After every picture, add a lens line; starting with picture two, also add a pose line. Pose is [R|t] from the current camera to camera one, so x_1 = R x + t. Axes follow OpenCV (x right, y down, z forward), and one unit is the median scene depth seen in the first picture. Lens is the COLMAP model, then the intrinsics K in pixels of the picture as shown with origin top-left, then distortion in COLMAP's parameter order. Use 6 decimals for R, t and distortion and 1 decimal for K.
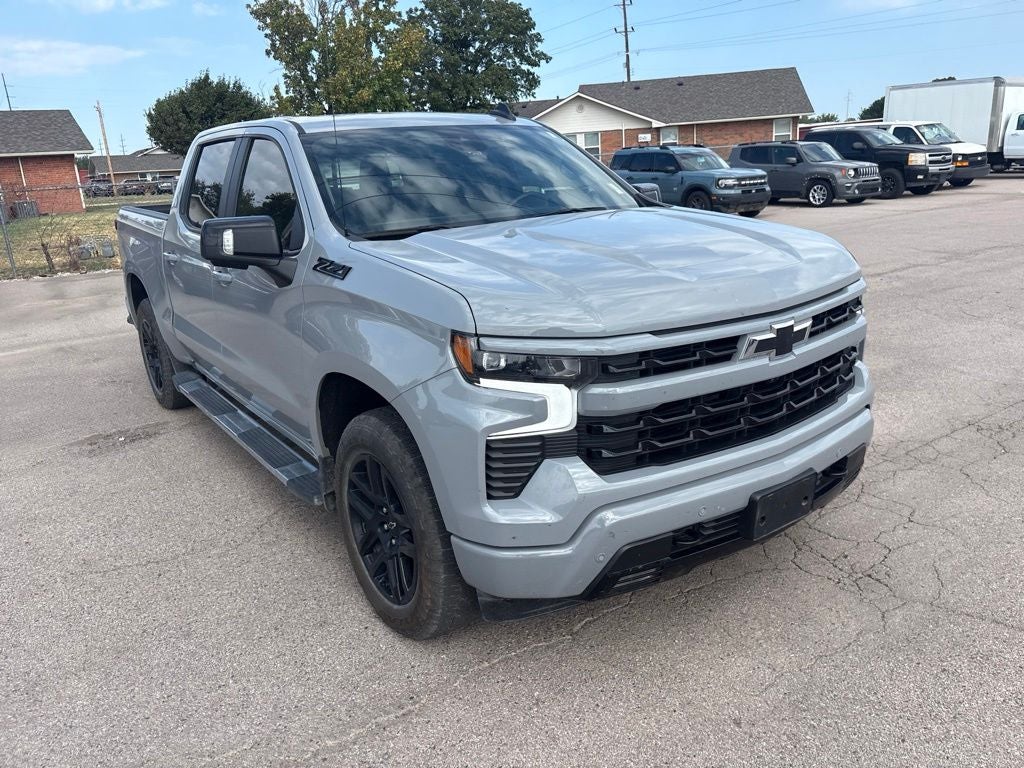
lens RADIAL K [[766.1, 0, 514.7], [0, 766.1, 381.5], [0, 0, 1]] dist [0.039974, -0.039166]
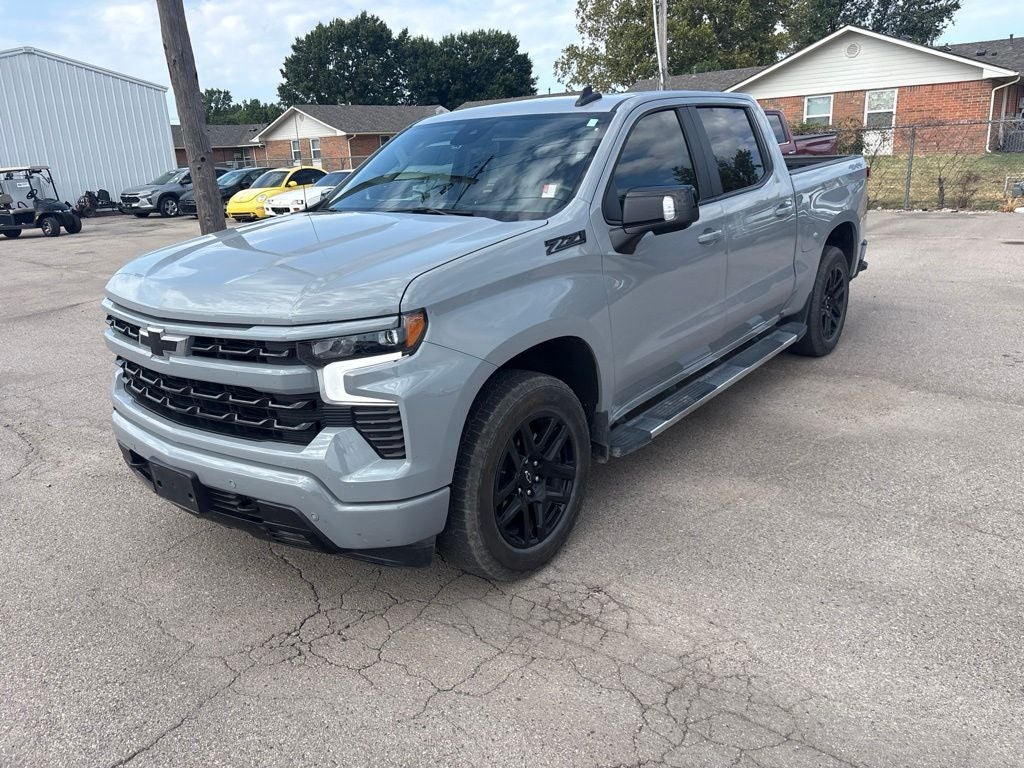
lens RADIAL K [[766.1, 0, 514.6], [0, 766.1, 377.2], [0, 0, 1]] dist [0.039974, -0.039166]
pose [[0.286854, 0.313595, -0.905192, 1.238564], [-0.227554, 0.940163, 0.253599, -0.333141], [0.930556, 0.133234, 0.341050, 0.881468]]
